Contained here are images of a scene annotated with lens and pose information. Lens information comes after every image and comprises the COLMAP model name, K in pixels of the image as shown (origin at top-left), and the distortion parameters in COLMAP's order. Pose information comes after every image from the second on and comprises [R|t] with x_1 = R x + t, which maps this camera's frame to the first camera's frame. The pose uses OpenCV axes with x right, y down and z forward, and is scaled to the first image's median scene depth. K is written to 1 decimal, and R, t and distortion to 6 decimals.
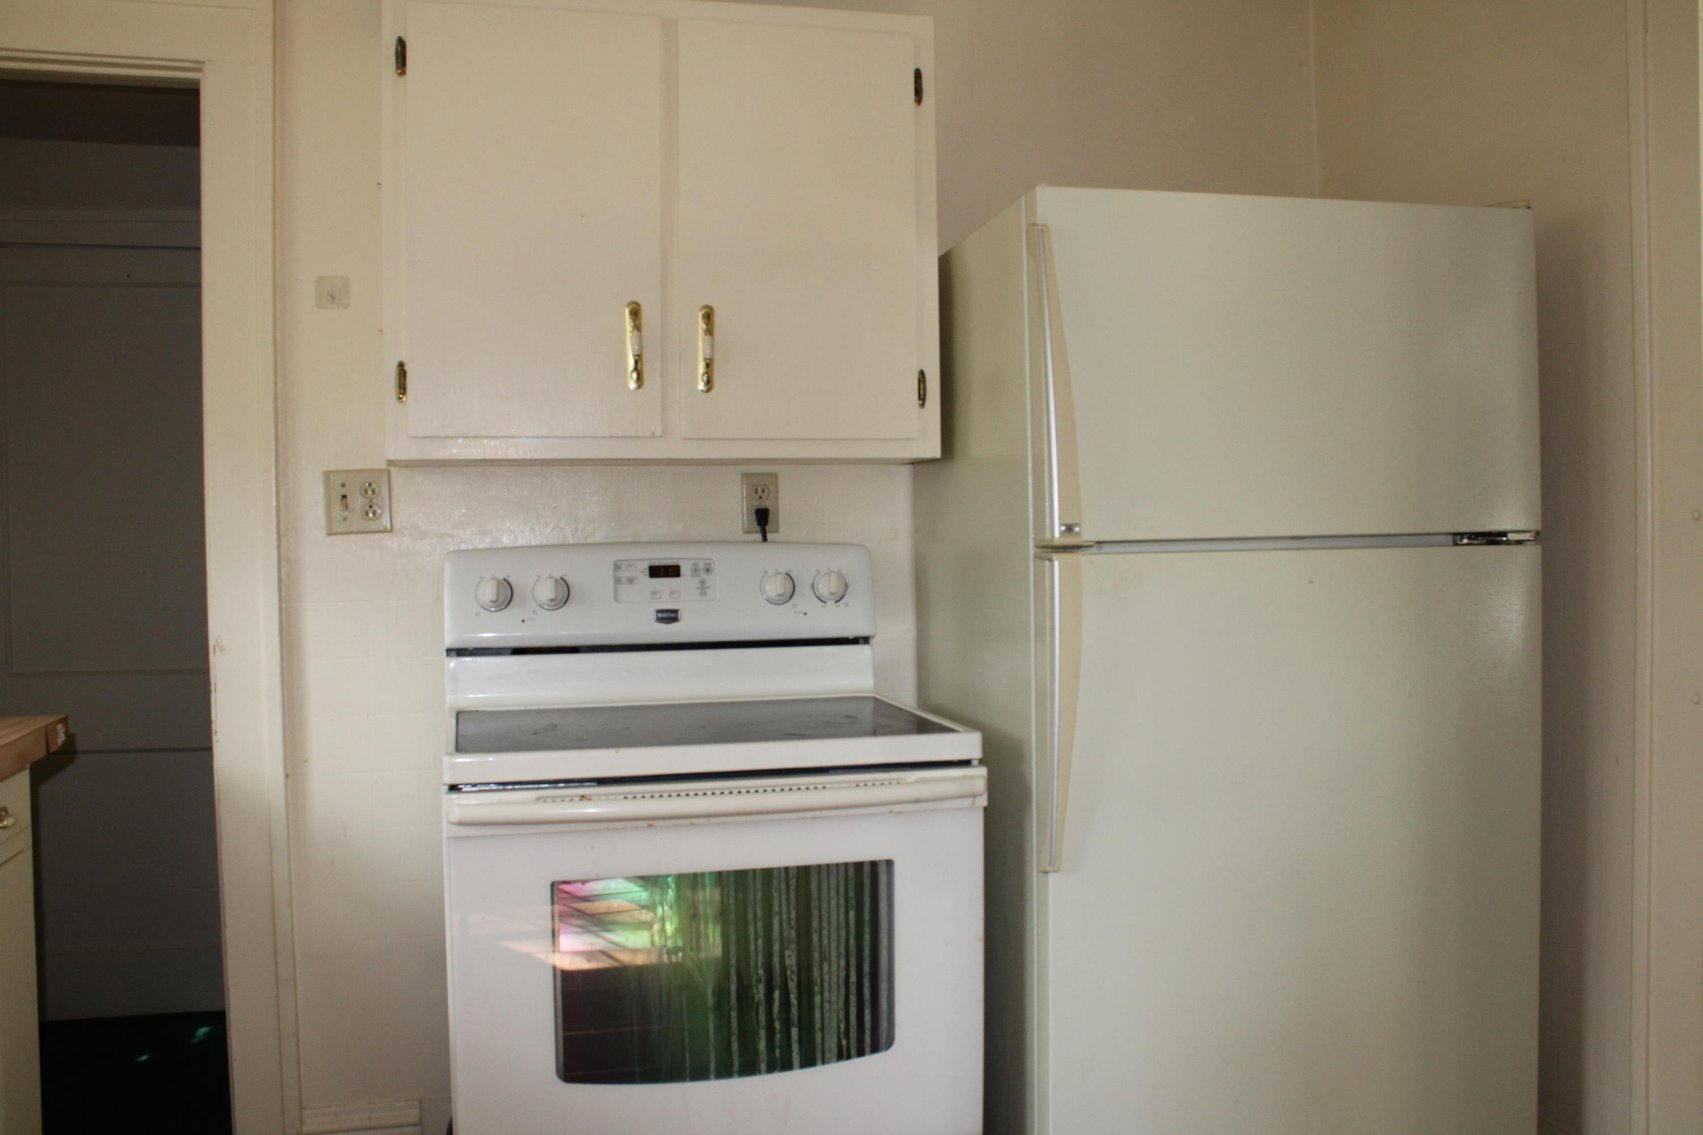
lens RADIAL K [[1462.3, 0, 853.5], [0, 1462.3, 558.3], [0, 0, 1]] dist [-0.157984, 0.137093]
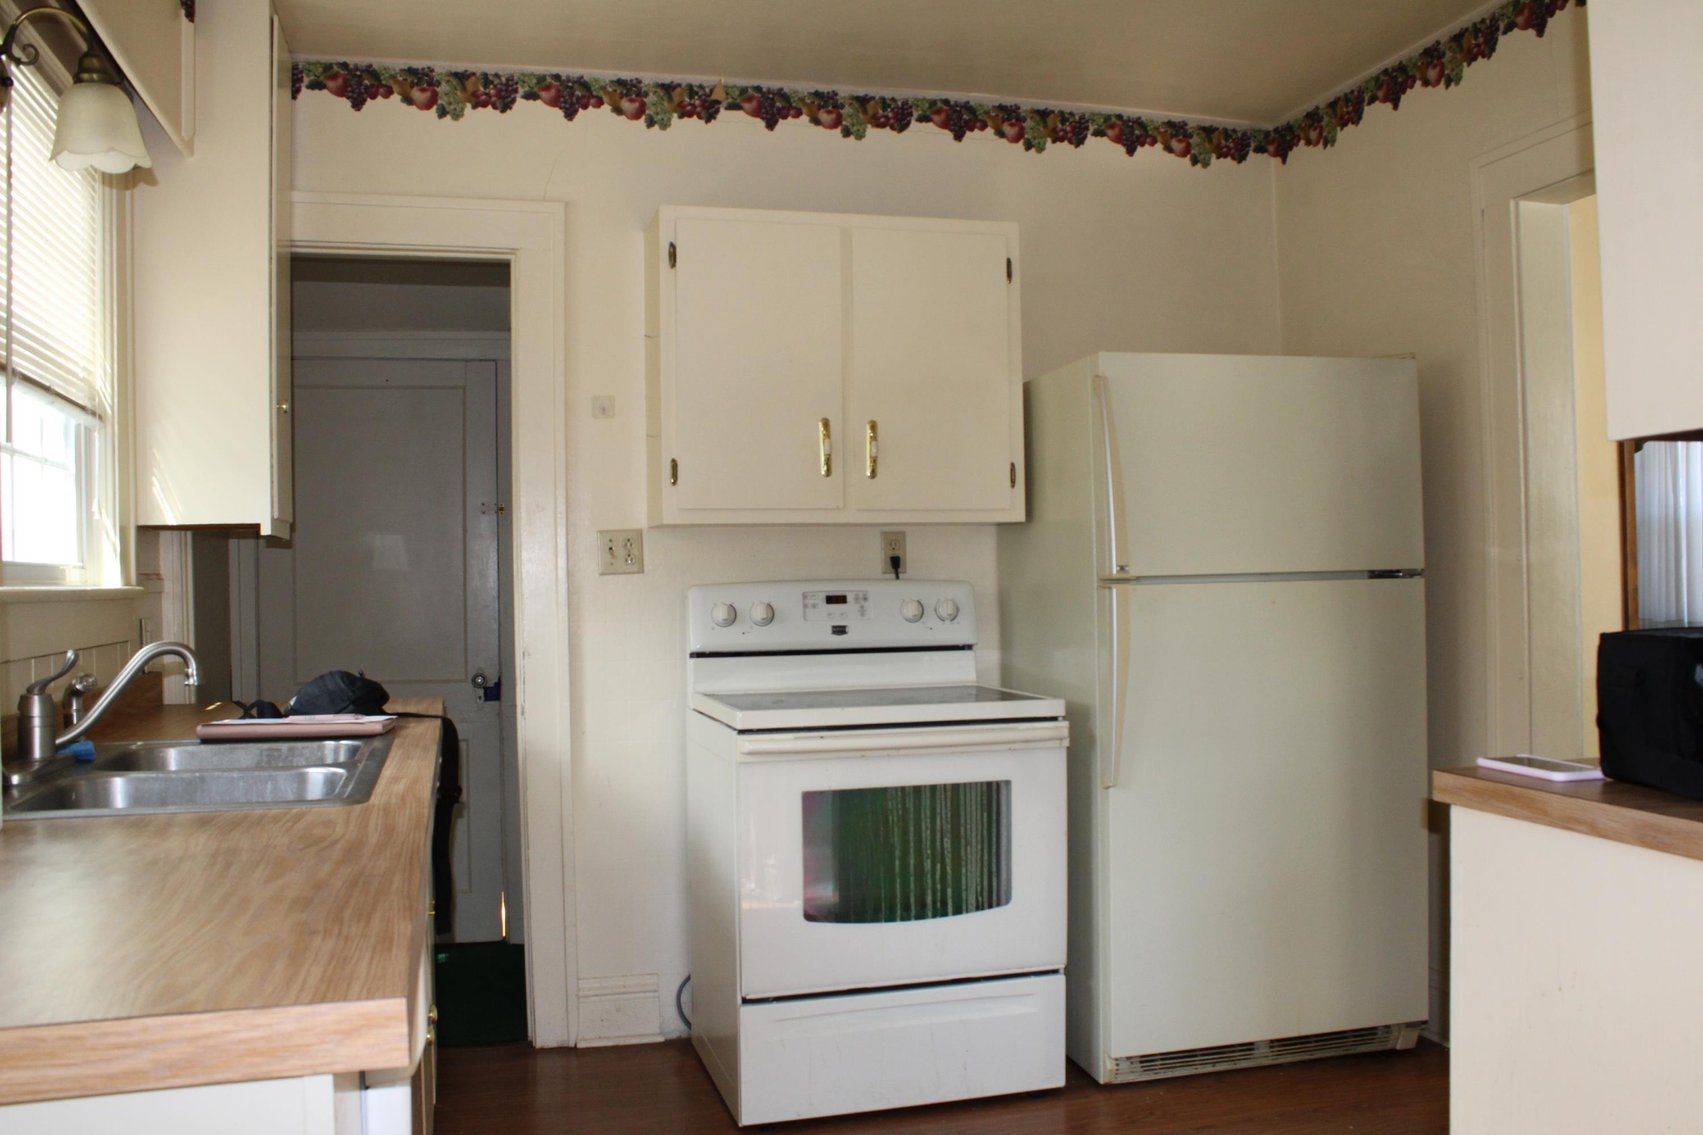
lens RADIAL K [[1462.3, 0, 855.3], [0, 1462.3, 578.0], [0, 0, 1]] dist [-0.157984, 0.137093]
pose [[0.999822, -0.003755, 0.018491, -0.155318], [0.004109, 0.999808, -0.019141, 0.017454], [-0.018416, 0.019214, 0.999646, -0.525185]]
